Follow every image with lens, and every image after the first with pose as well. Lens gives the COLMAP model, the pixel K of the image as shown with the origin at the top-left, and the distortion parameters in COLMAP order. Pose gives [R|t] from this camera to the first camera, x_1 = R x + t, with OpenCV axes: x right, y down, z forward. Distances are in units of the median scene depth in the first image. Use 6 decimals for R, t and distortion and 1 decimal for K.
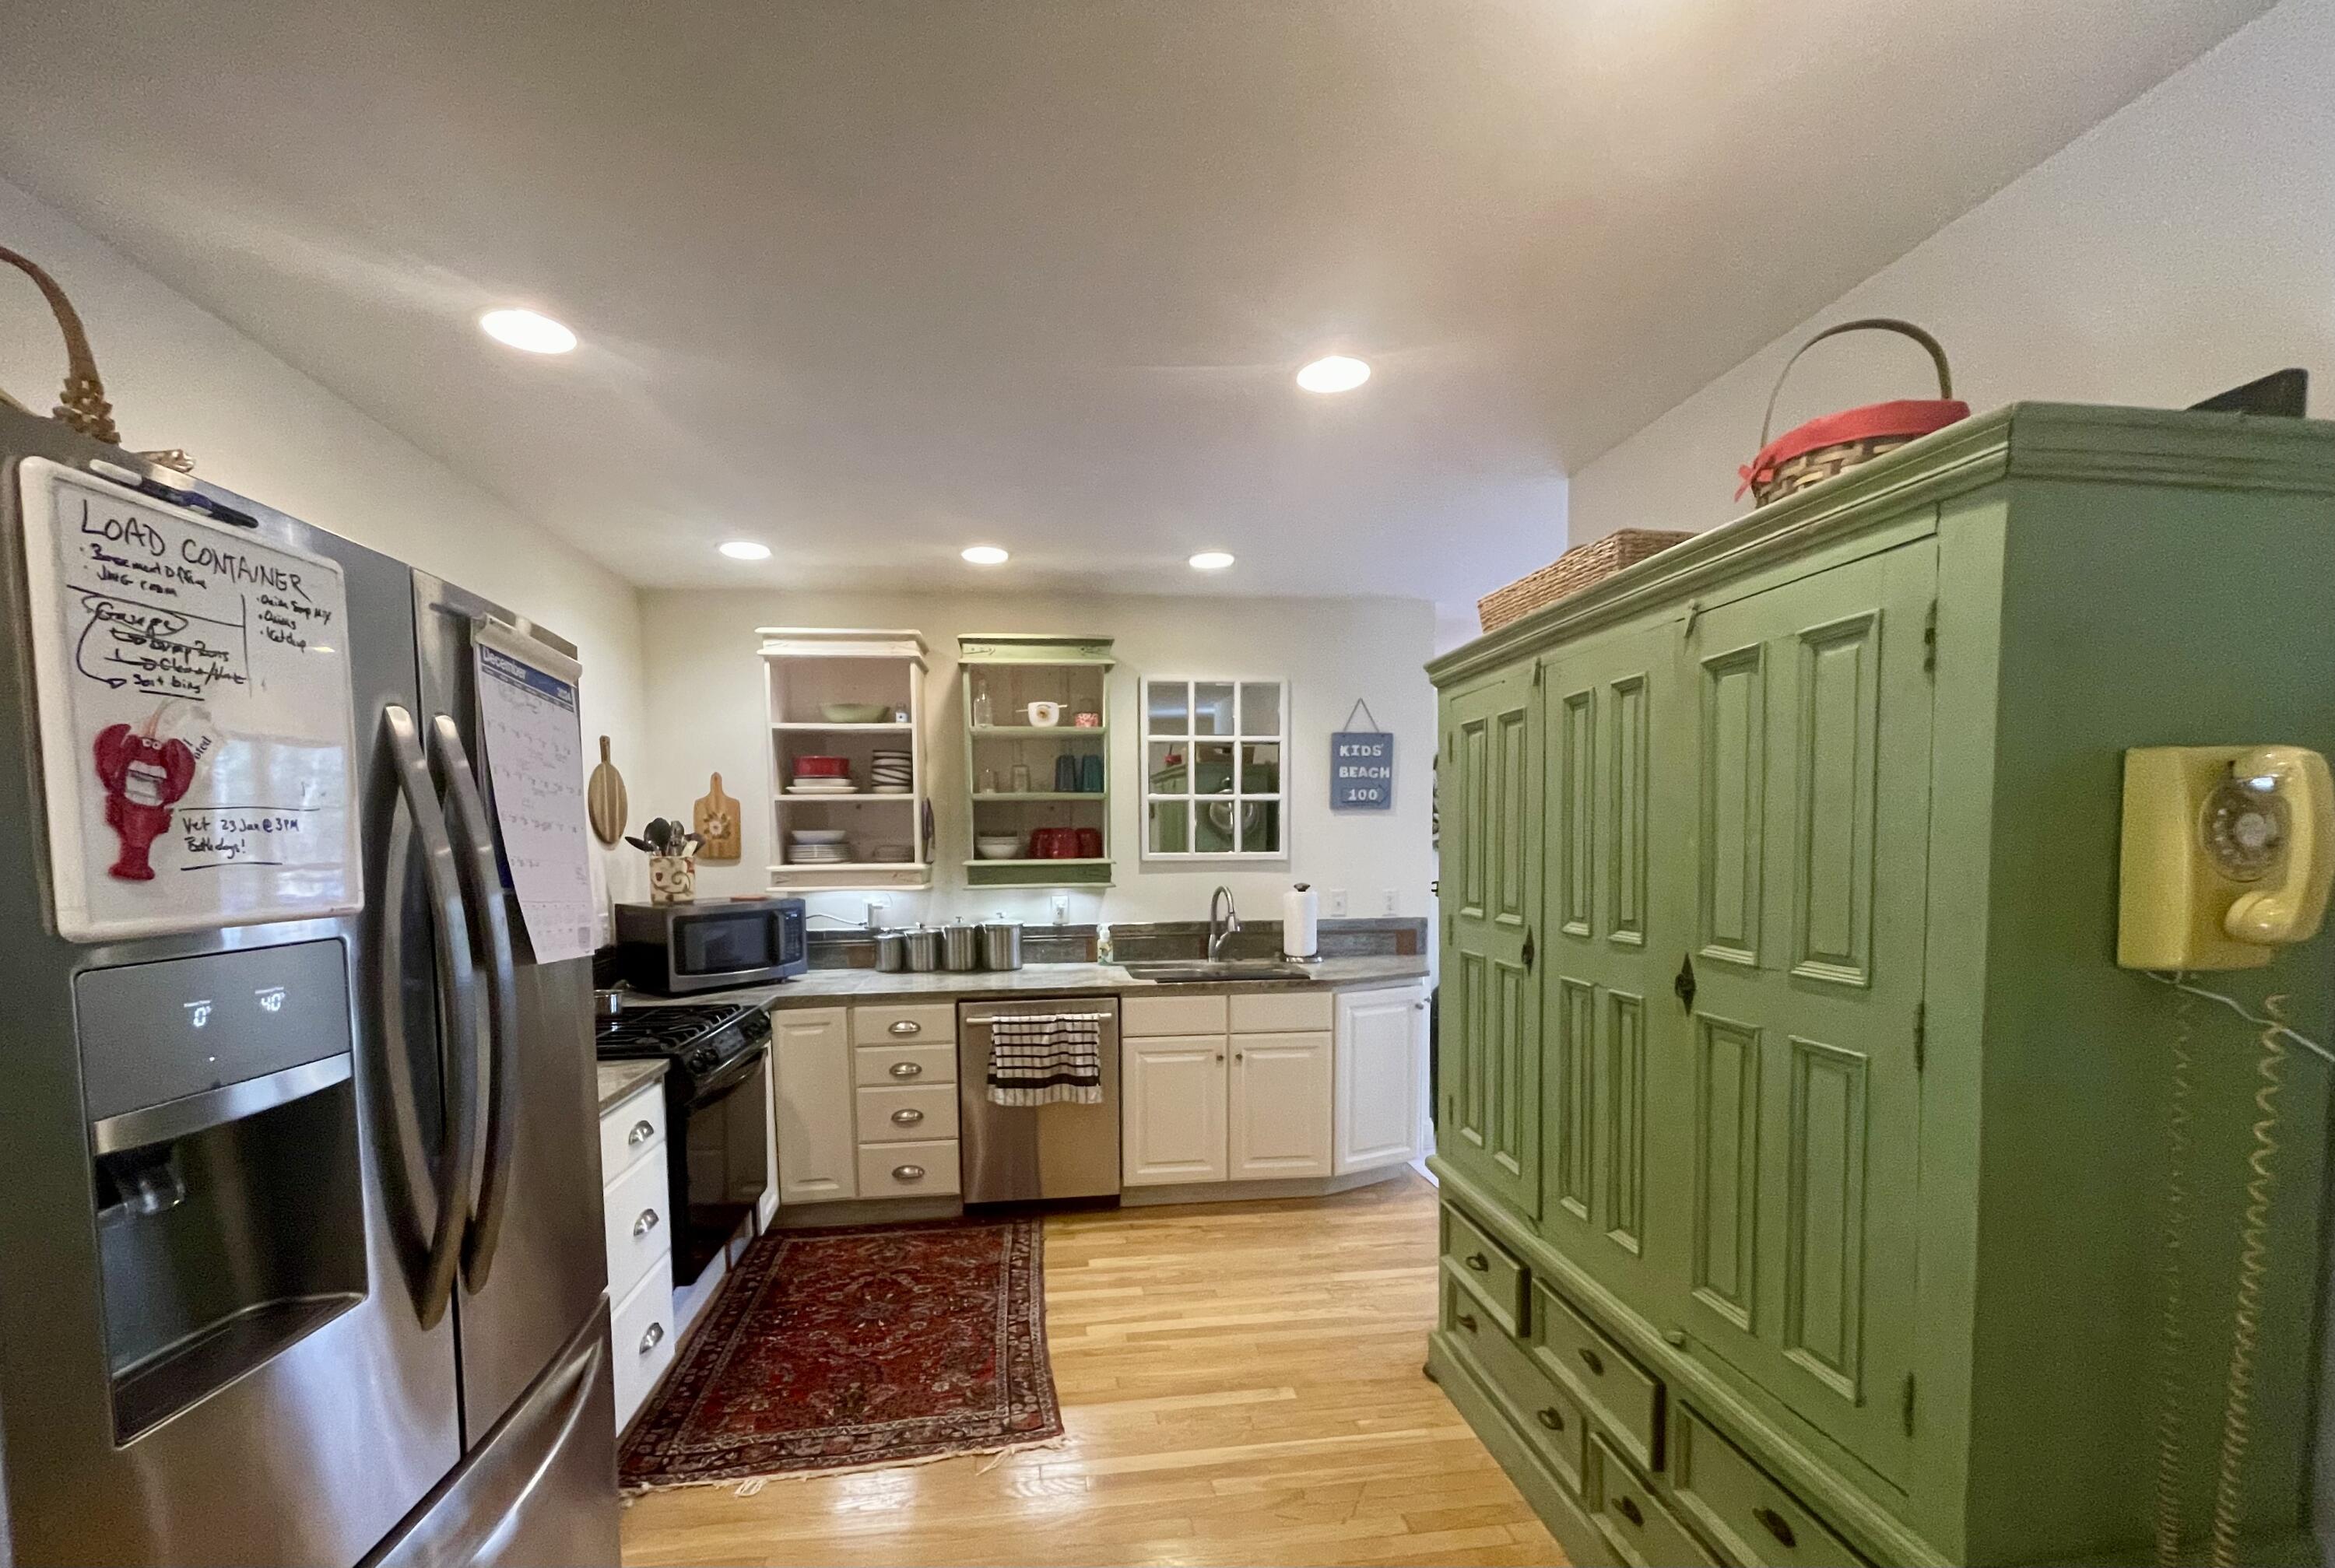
lens RADIAL K [[953.1, 0, 1159.8], [0, 953.1, 885.2], [0, 0, 1]] dist [-0.000187, -0.000047]
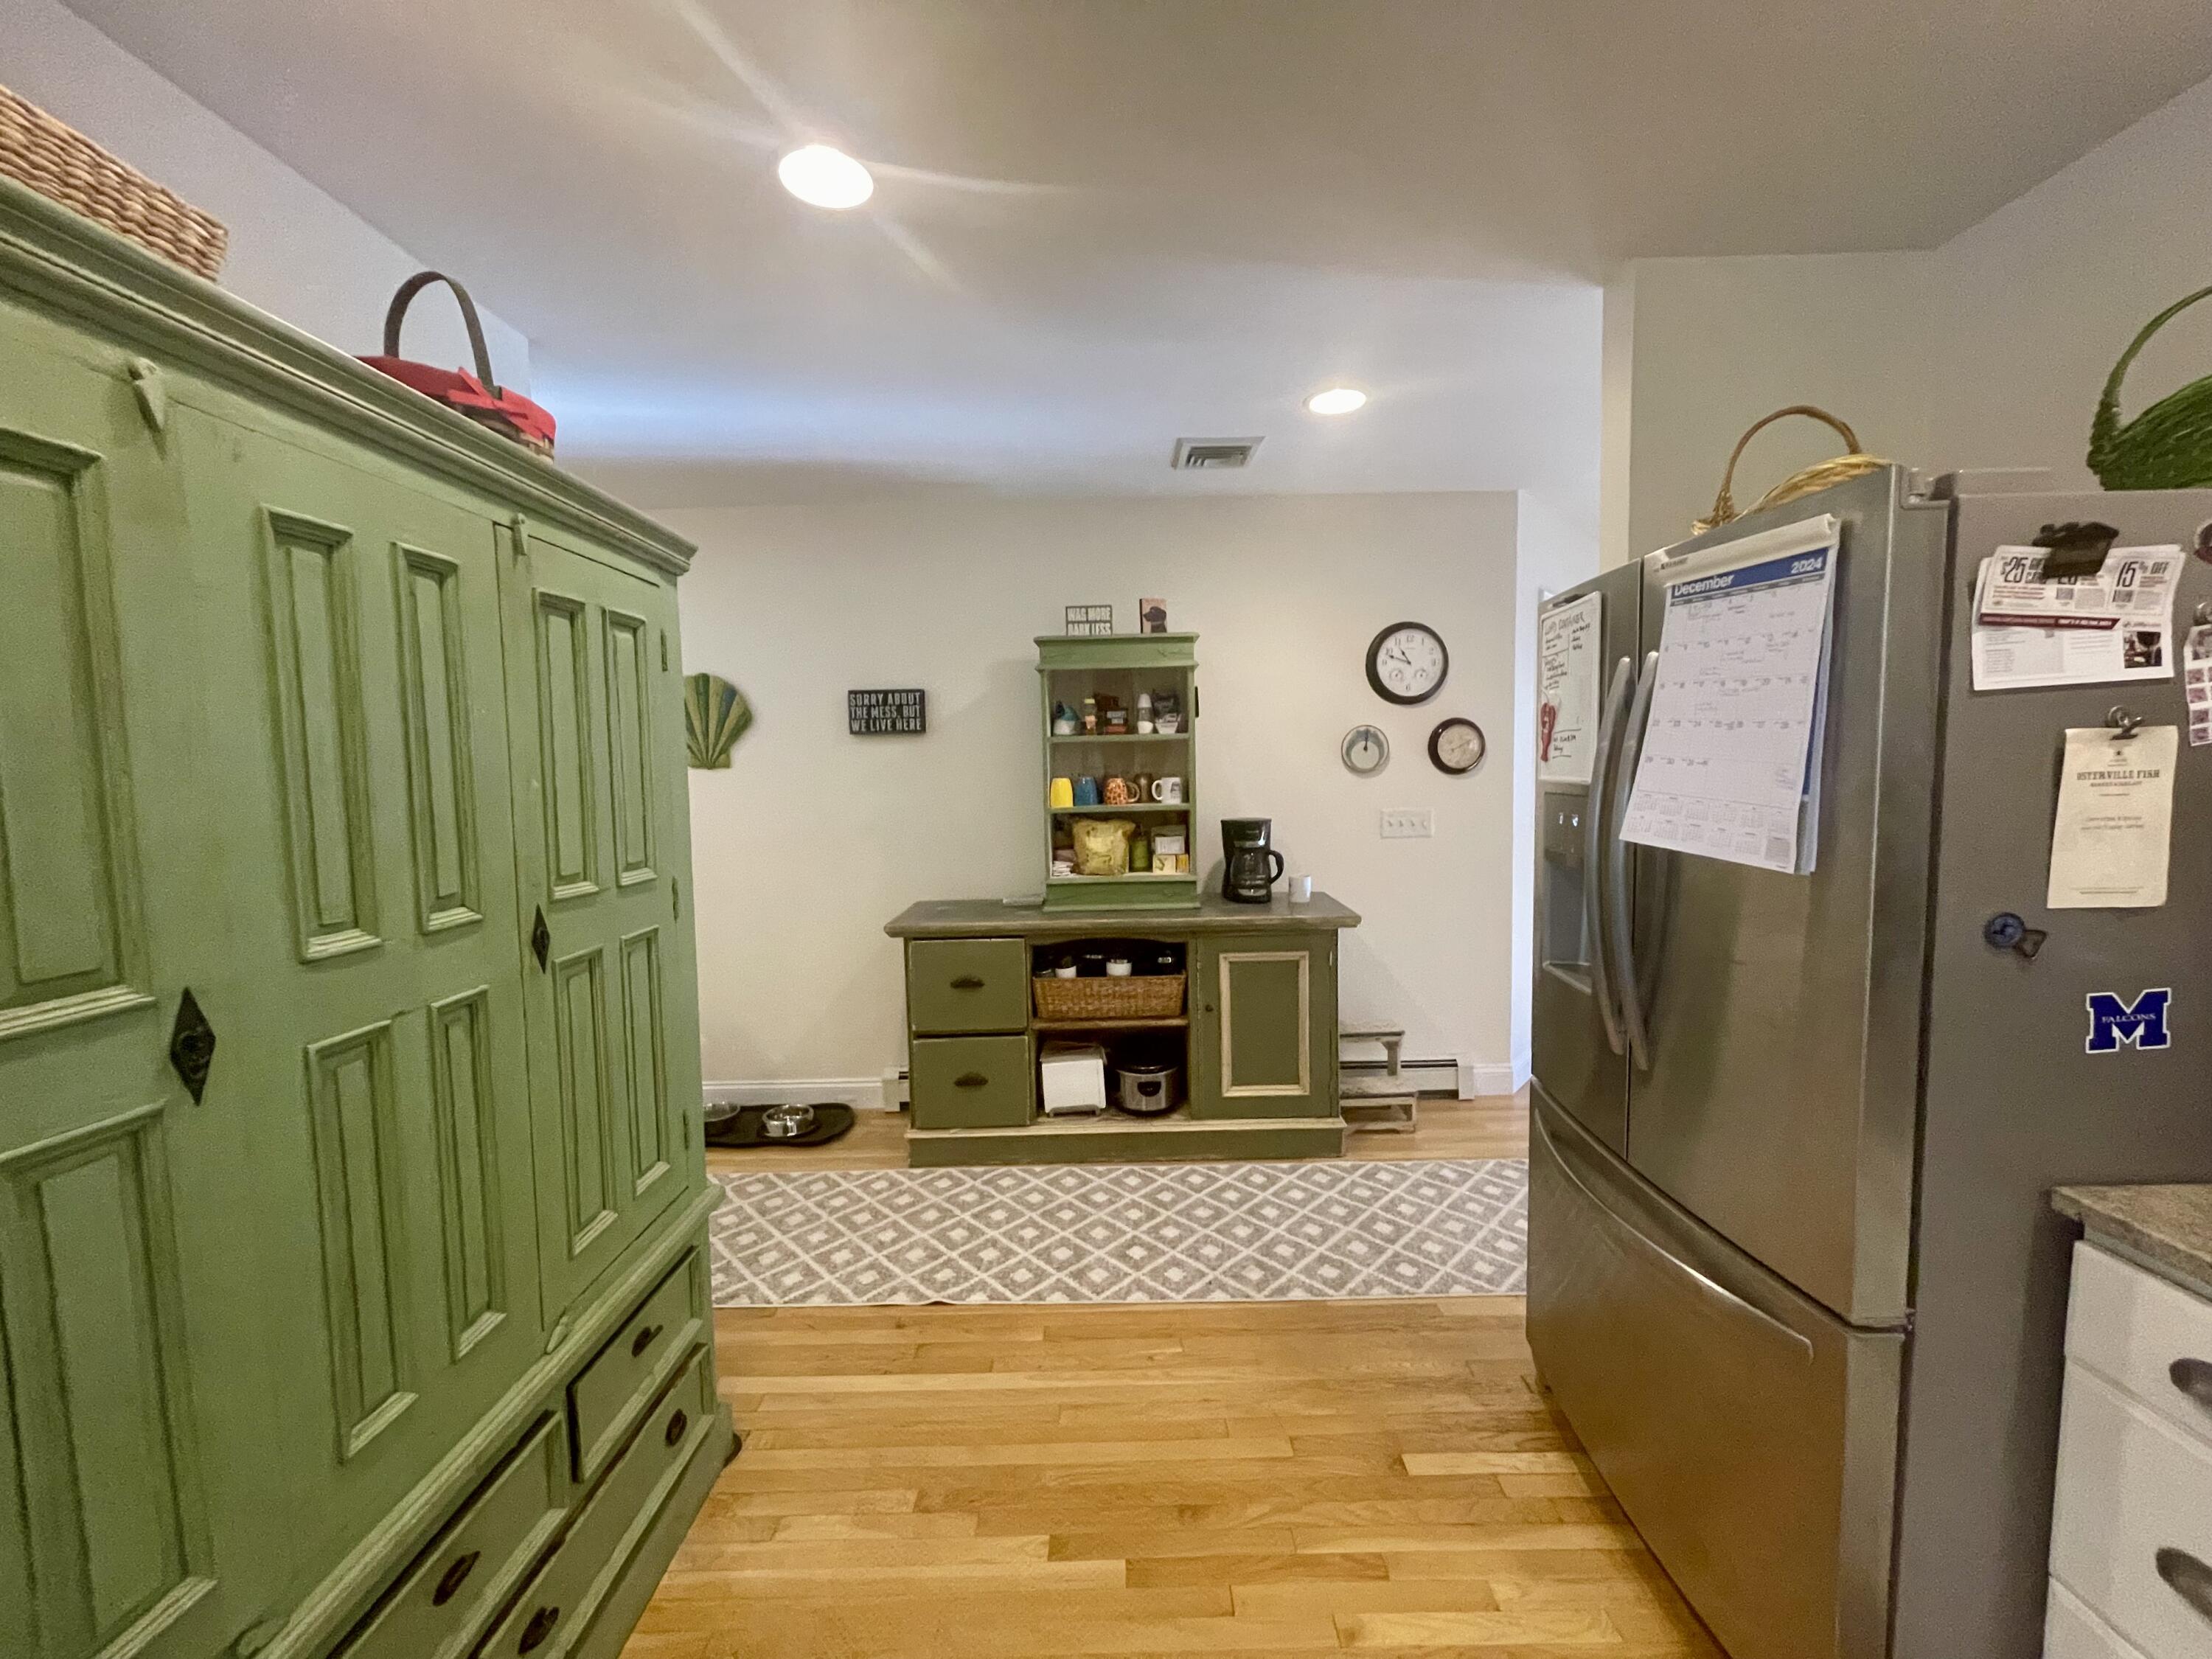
lens RADIAL K [[895.3, 0, 1113.5], [0, 895.3, 835.5], [0, 0, 1]] dist [-0.000522, -0.000070]
pose [[-0.989378, 0.028069, 0.142633, -0.114226], [0.046341, 0.990890, 0.126450, -0.075735], [-0.137784, 0.131716, -0.981665, 1.736322]]
